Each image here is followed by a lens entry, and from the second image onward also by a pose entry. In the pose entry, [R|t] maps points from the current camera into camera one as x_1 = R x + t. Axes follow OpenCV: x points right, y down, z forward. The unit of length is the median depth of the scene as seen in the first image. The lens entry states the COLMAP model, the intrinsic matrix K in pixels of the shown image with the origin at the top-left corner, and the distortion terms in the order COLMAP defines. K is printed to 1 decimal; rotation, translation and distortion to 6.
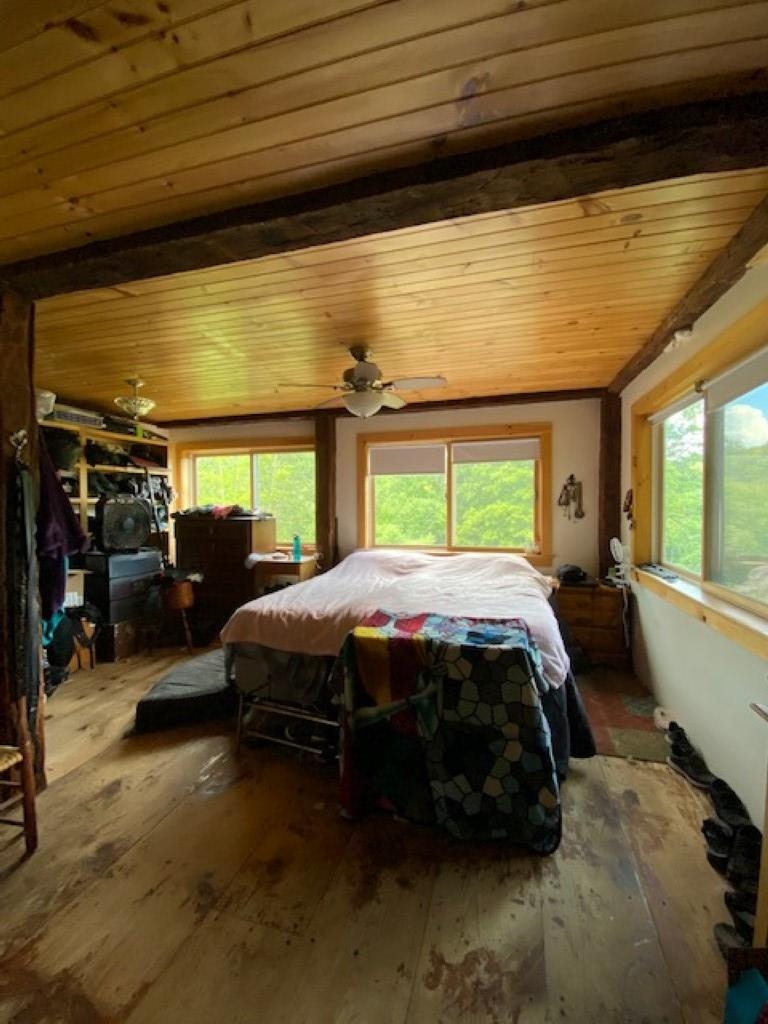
lens RADIAL K [[413.3, 0, 382.4], [0, 413.3, 508.8], [0, 0, 1]] dist [0.027509, -0.021102]
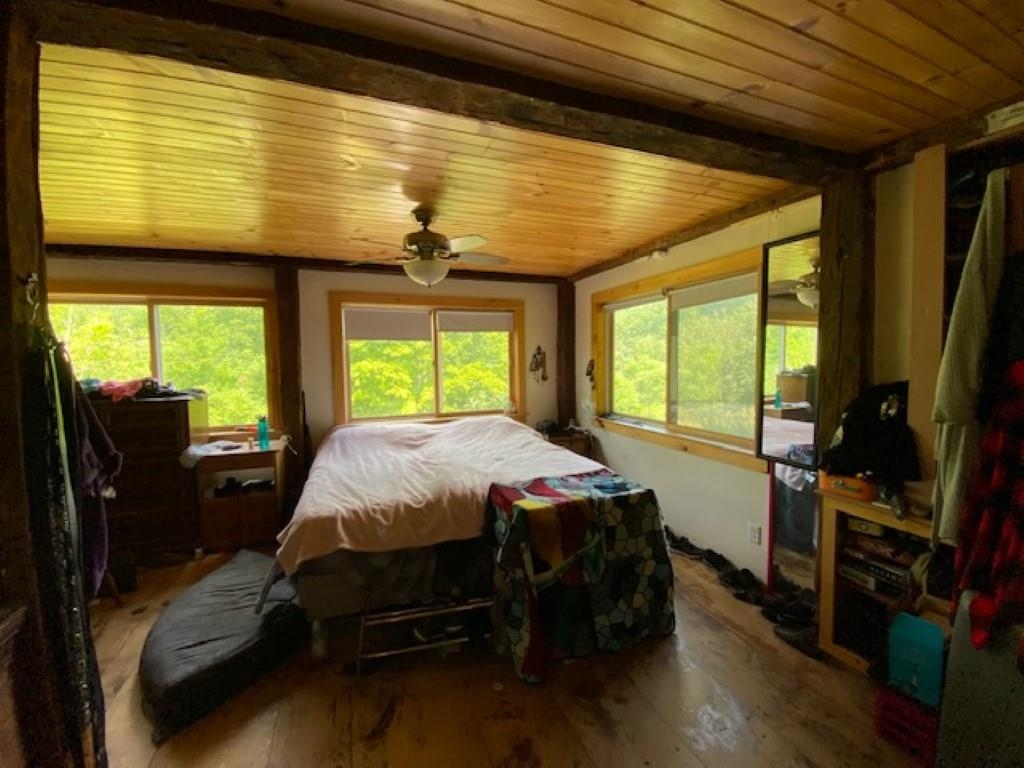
lens RADIAL K [[413.3, 0, 516.0], [0, 413.3, 378.6], [0, 0, 1]] dist [0.027509, -0.021102]
pose [[0.795897, -0.034148, 0.604468, -0.575406], [0.016739, 0.999268, 0.034411, -0.049326], [-0.605200, -0.017270, 0.795886, 0.157587]]
